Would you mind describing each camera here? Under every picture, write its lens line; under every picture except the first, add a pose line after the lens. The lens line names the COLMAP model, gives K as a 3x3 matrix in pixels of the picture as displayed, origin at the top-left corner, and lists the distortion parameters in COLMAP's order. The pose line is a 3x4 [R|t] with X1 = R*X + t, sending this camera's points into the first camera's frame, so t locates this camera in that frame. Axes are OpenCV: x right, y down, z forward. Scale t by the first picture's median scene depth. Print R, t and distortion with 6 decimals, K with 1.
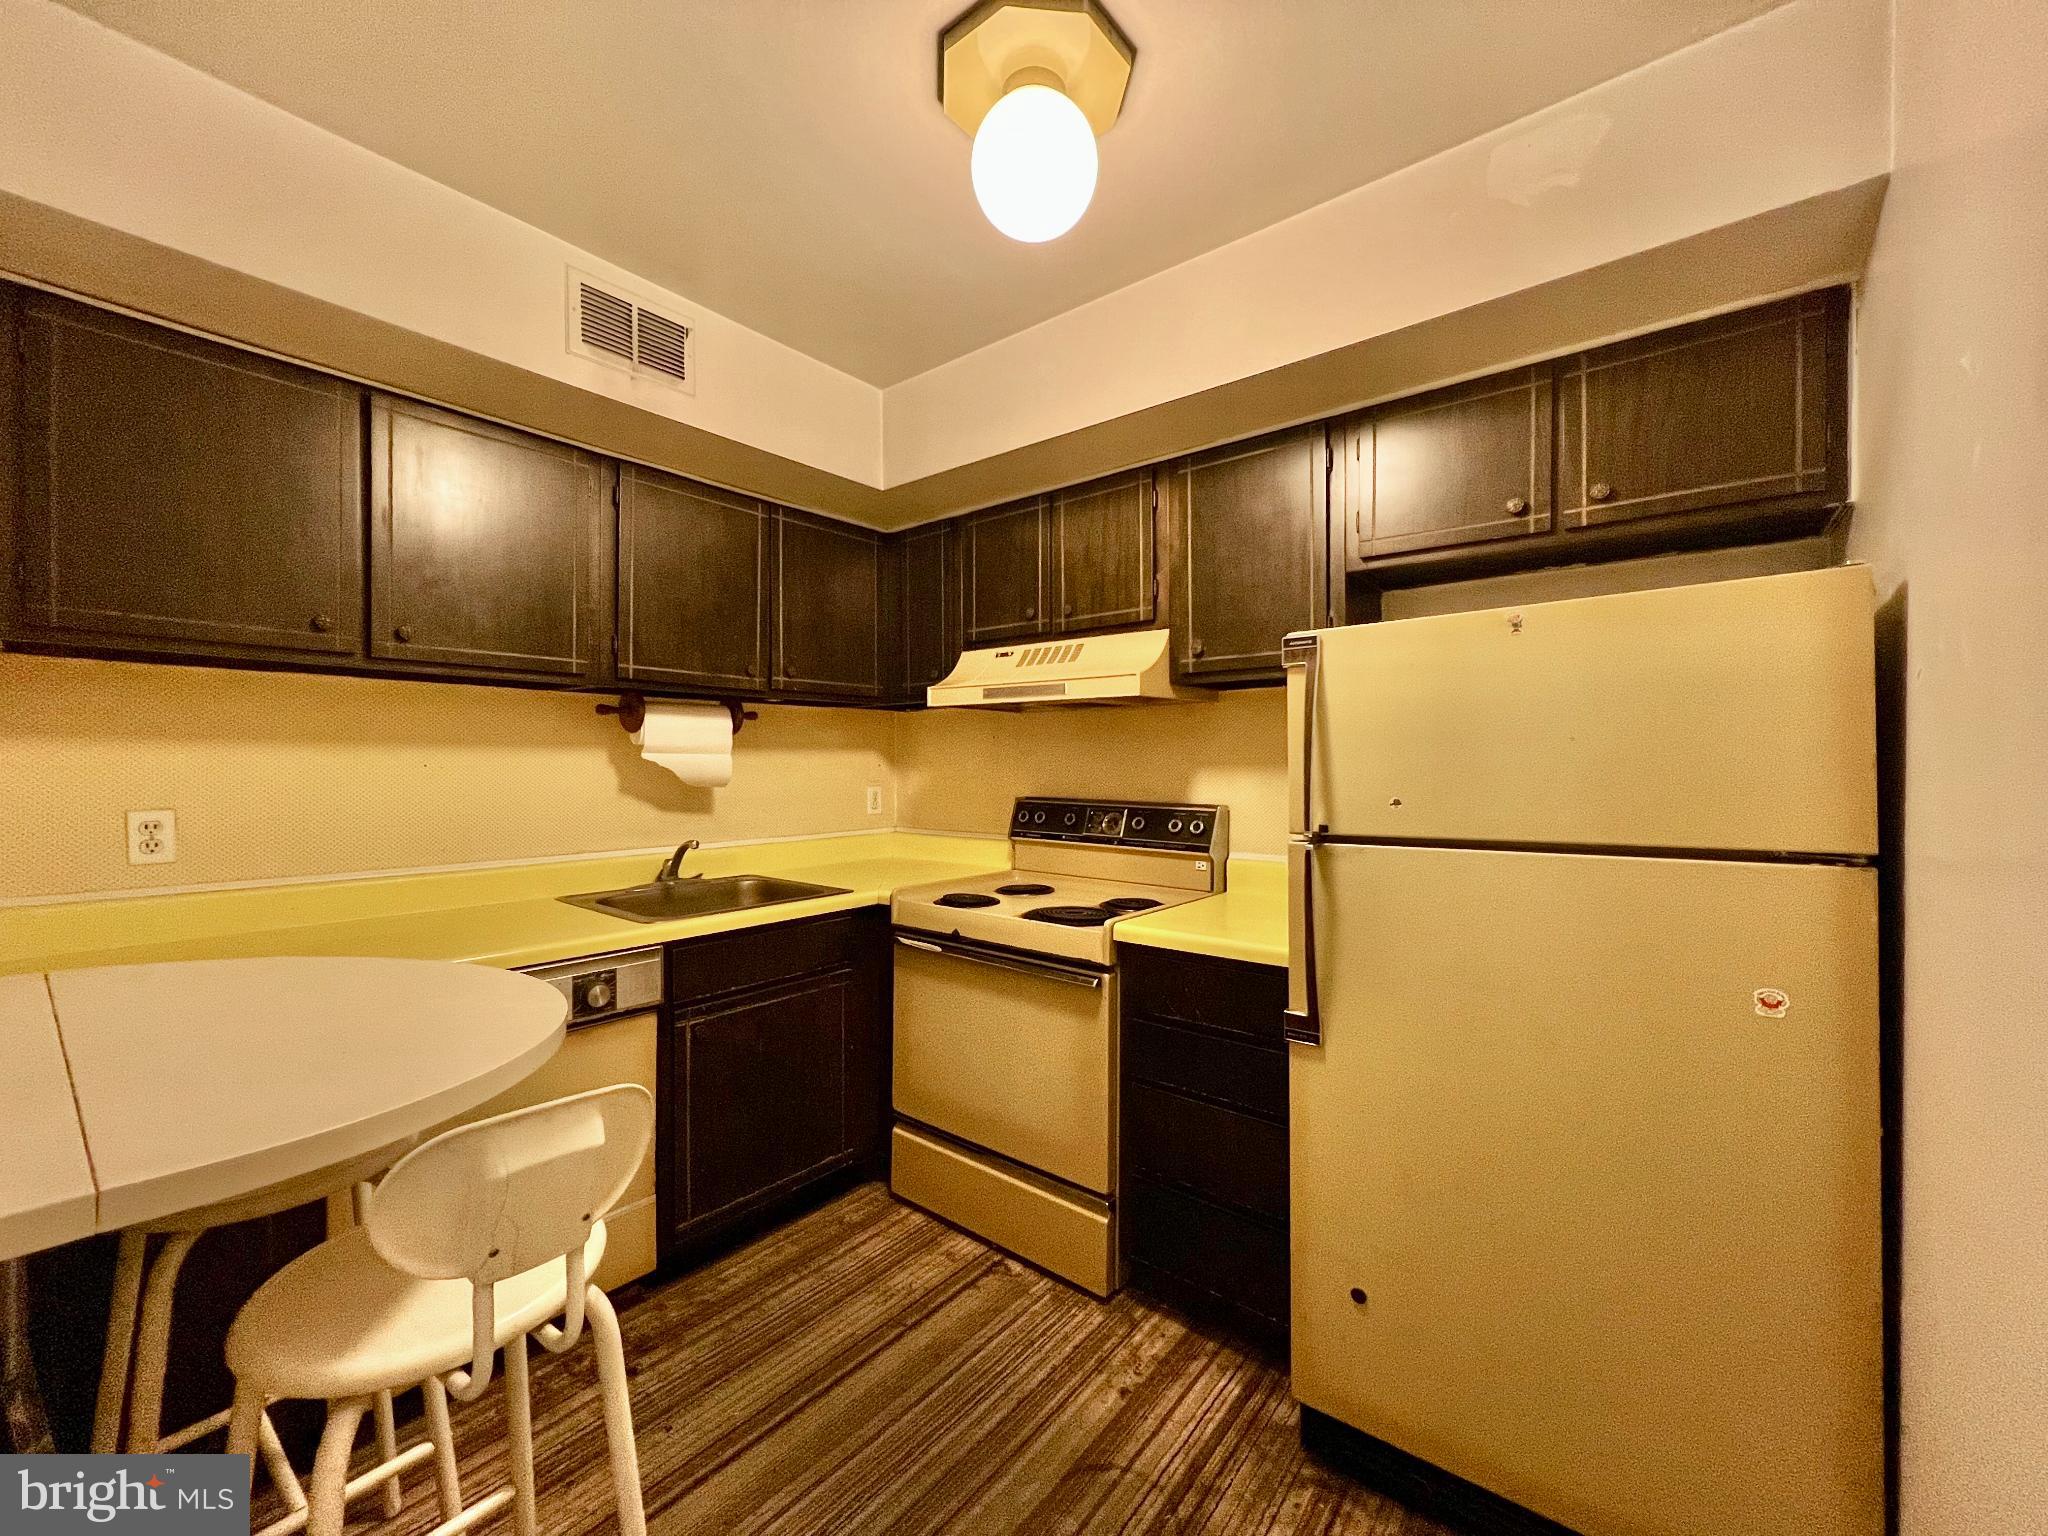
lens RADIAL K [[824.1, 0, 1018.3], [0, 824.1, 772.6], [0, 0, 1]] dist [-0.004944, 0.000237]
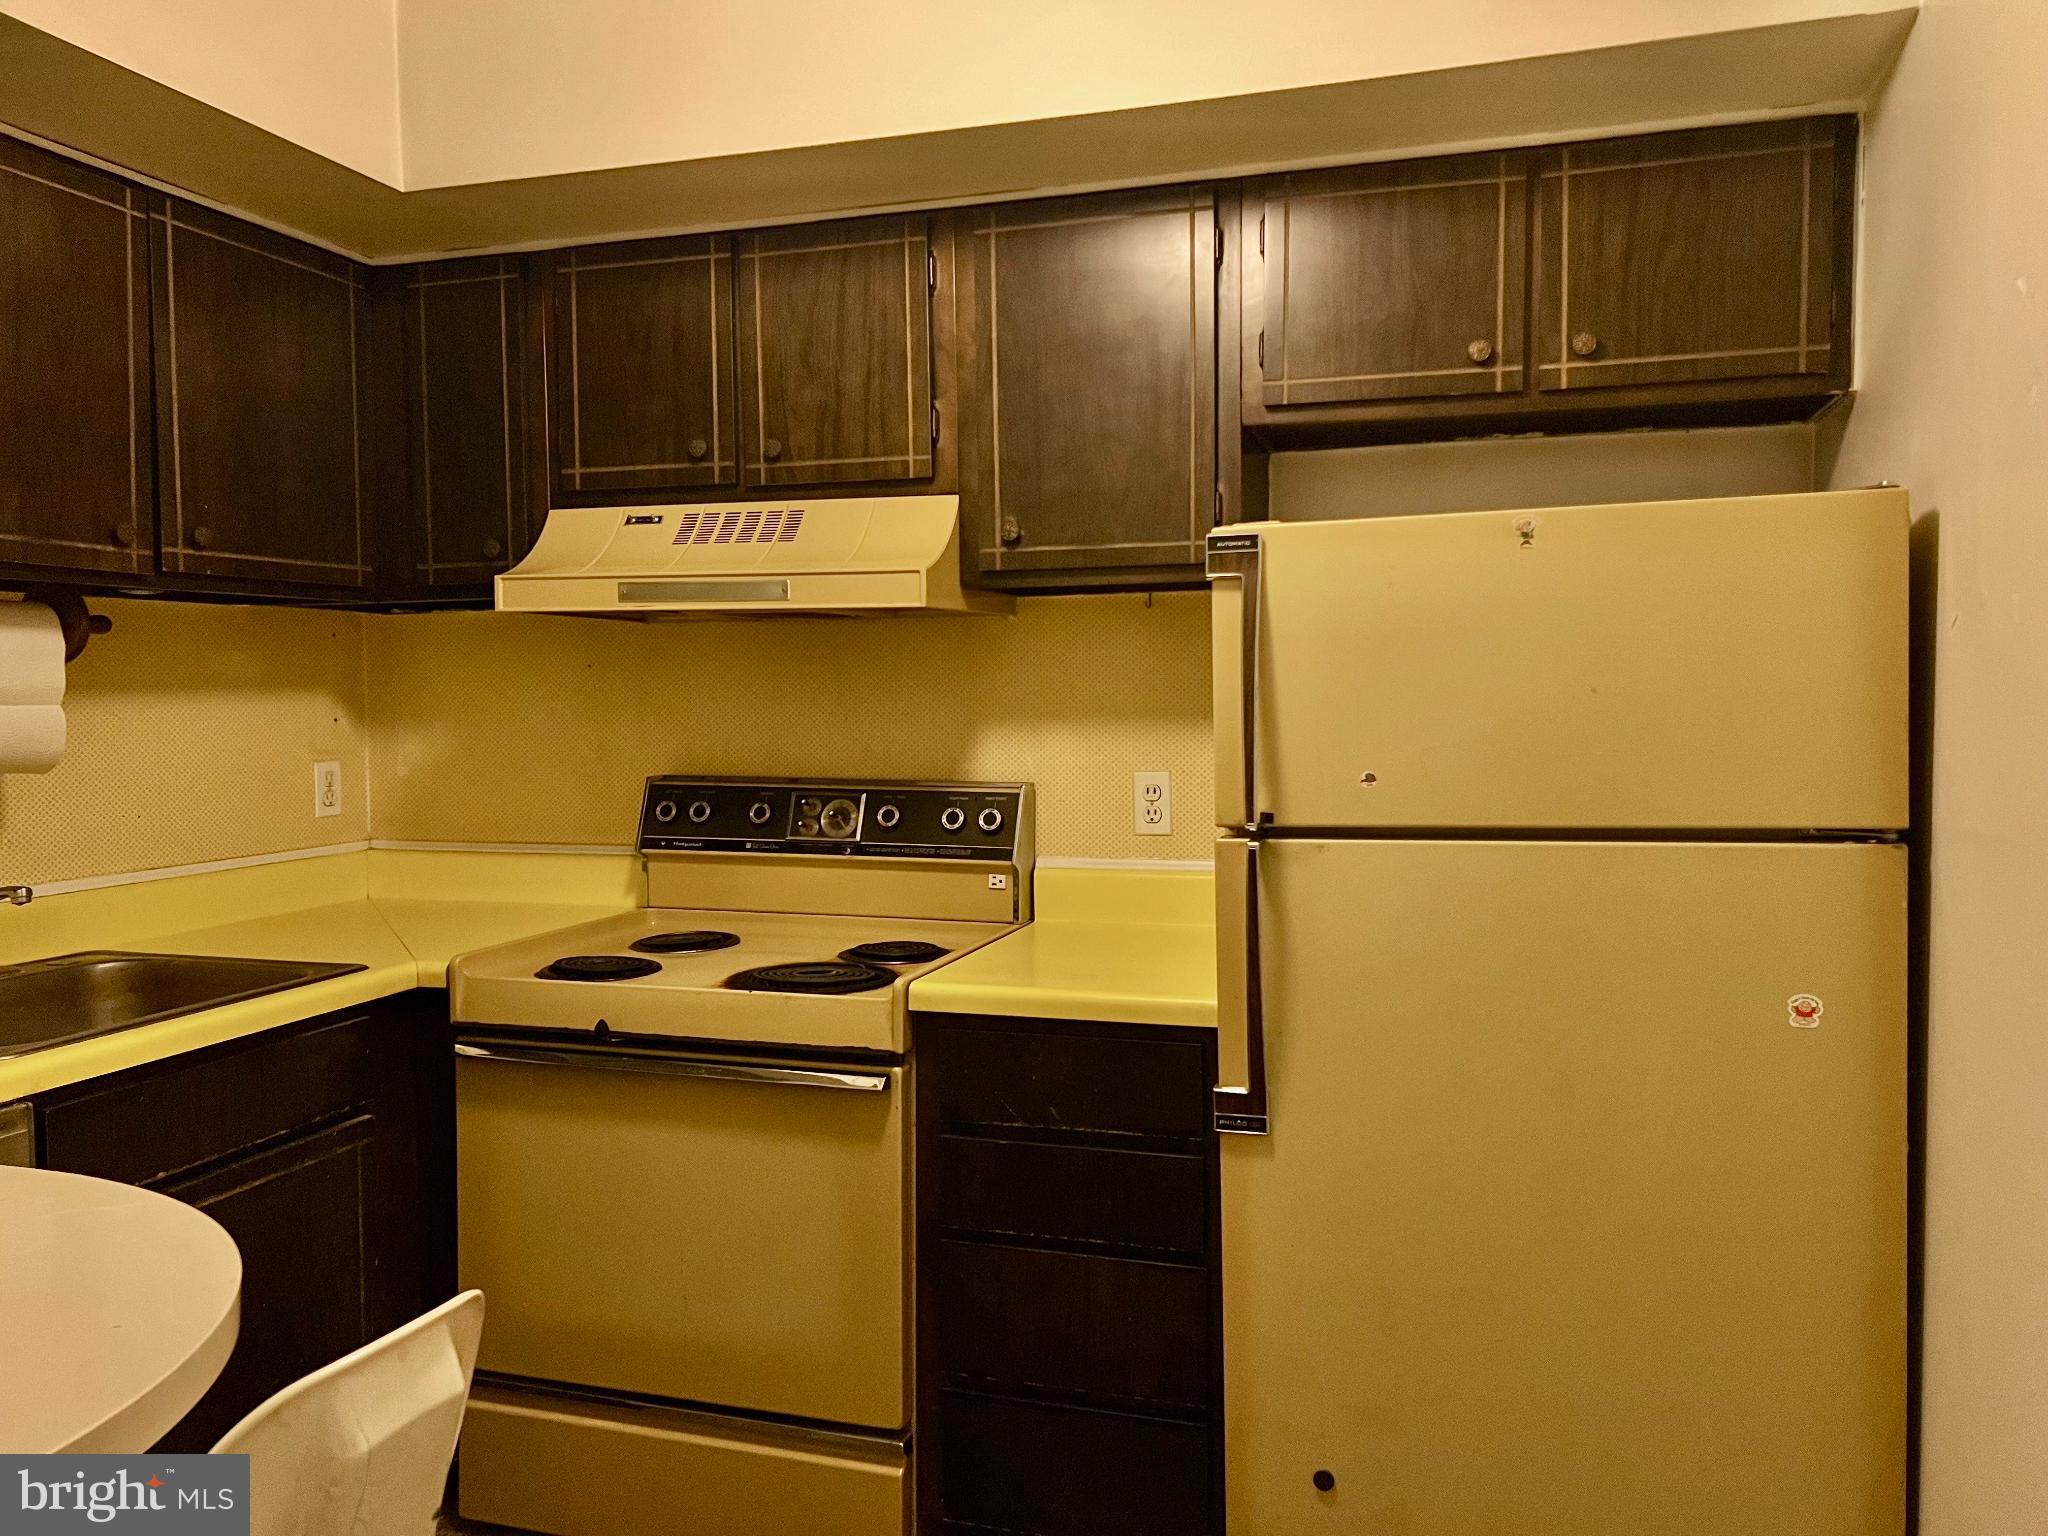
lens RADIAL K [[1539.4, 0, 1043.5], [0, 1539.4, 774.3], [0, 0, 1]] dist [0.048170, -0.060012]
pose [[0.924110, -0.025964, 0.381244, -0.191880], [0.010502, 0.999038, 0.042582, -0.016562], [-0.381983, -0.035347, 0.923493, -0.072864]]
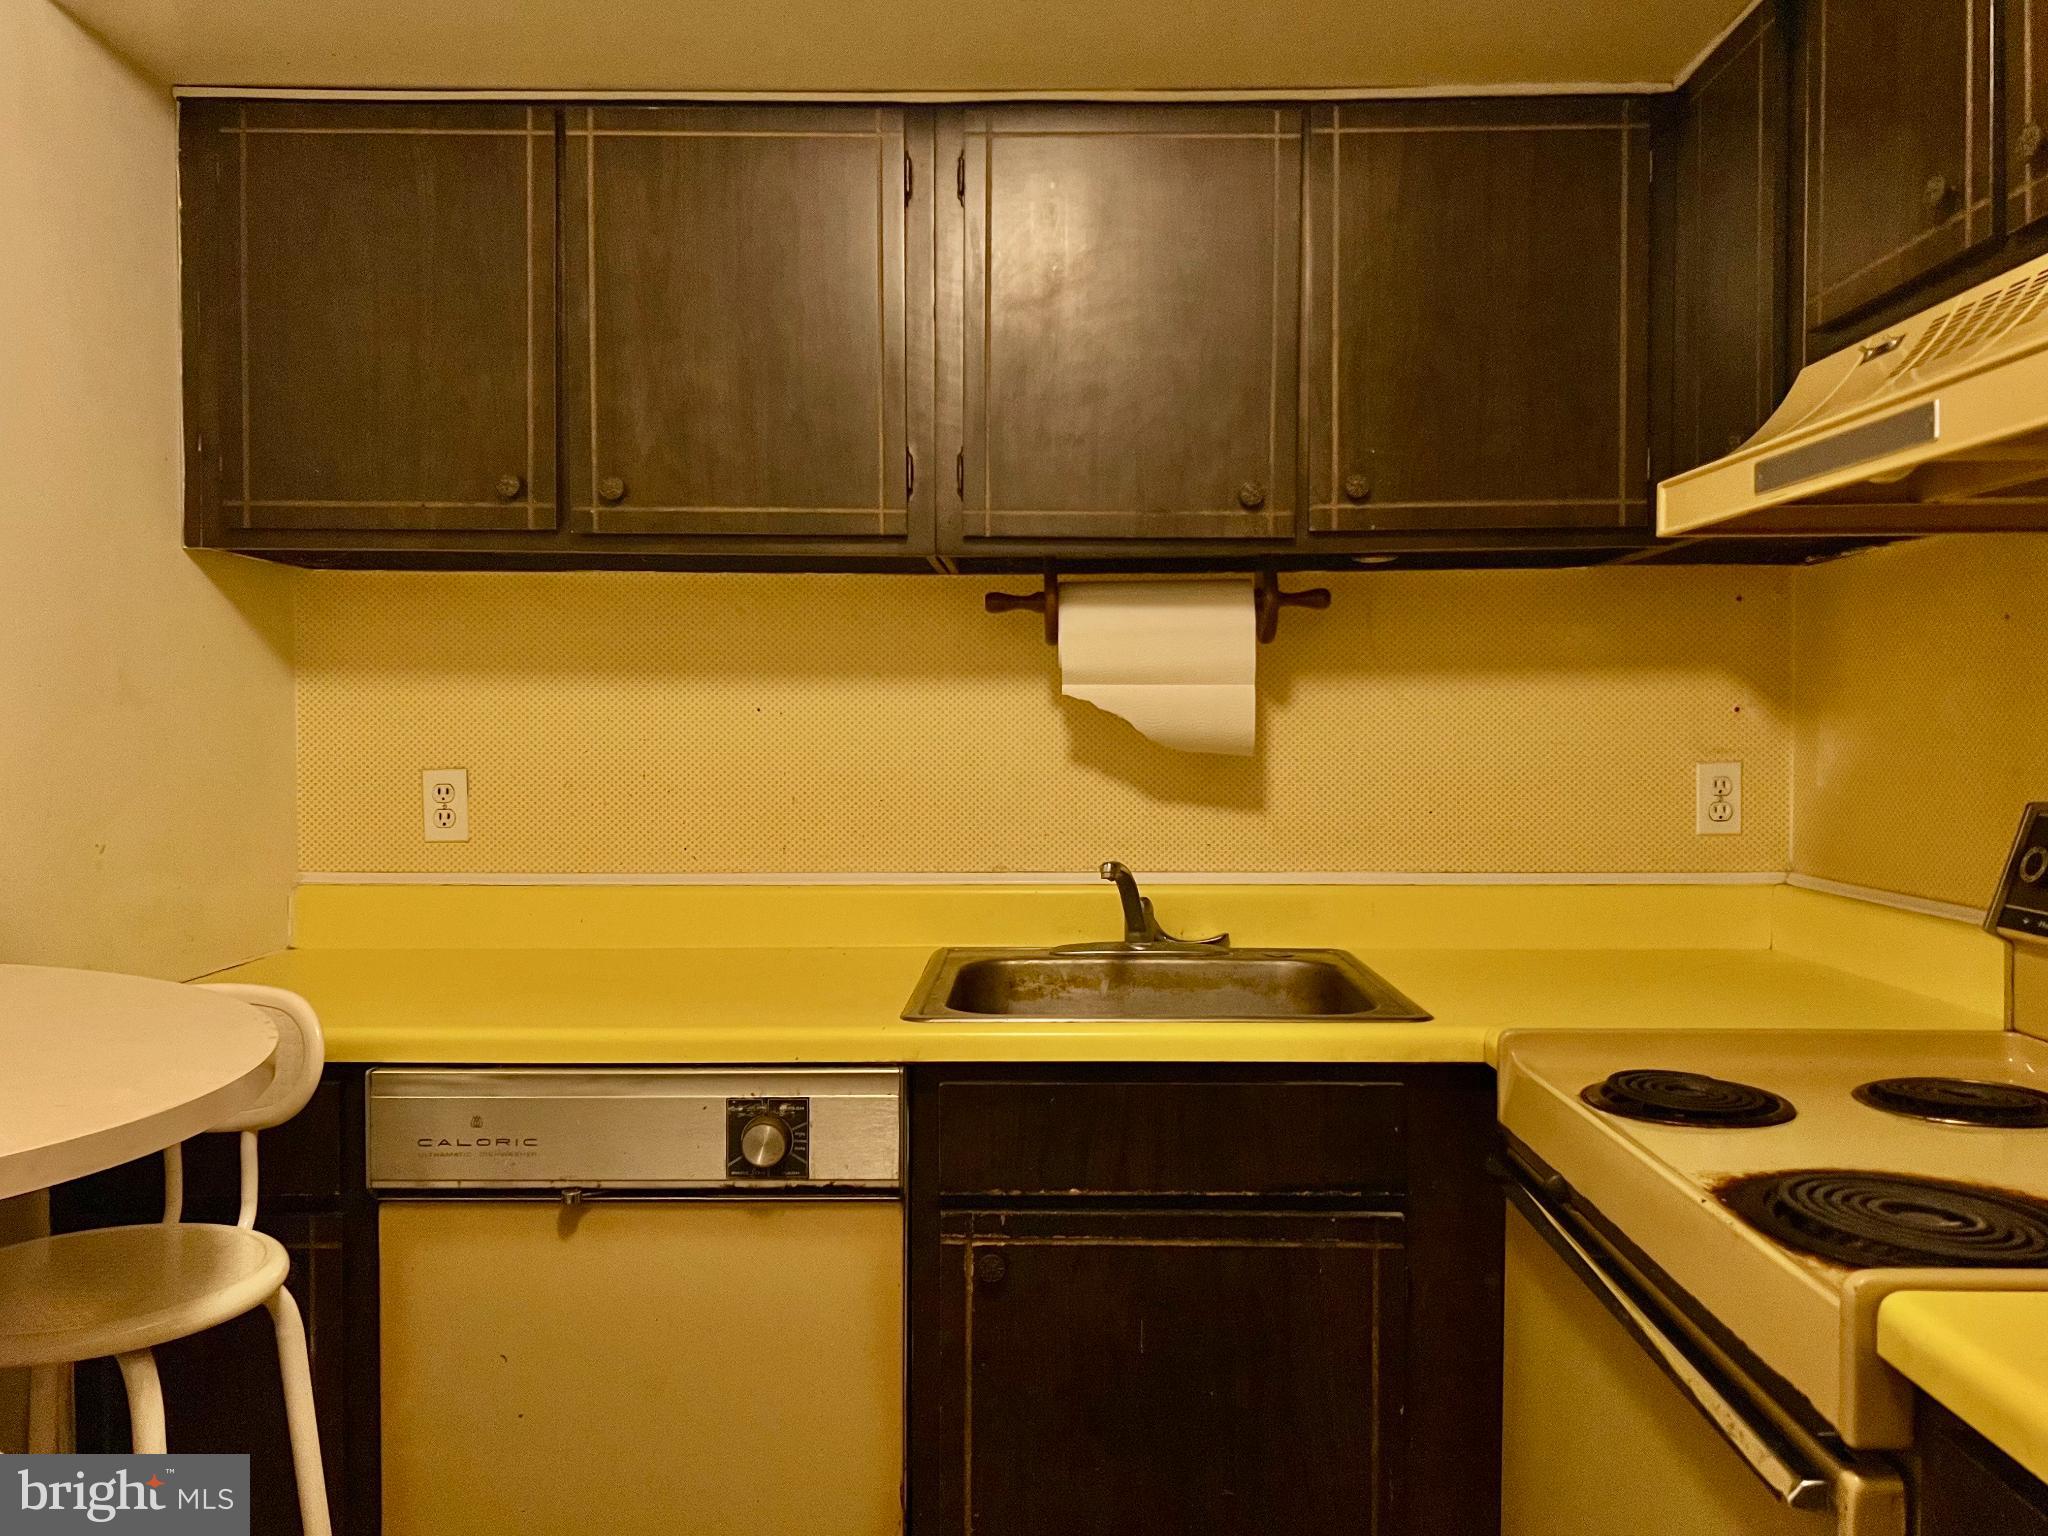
lens RADIAL K [[1515.5, 0, 1026.2], [0, 1515.5, 756.3], [0, 0, 1]] dist [0.084869, -0.142697]
pose [[0.623324, 0.014530, -0.781829, 0.276103], [-0.007389, 0.999892, 0.012693, 0.009712], [0.781929, -0.002135, 0.623364, 0.424704]]
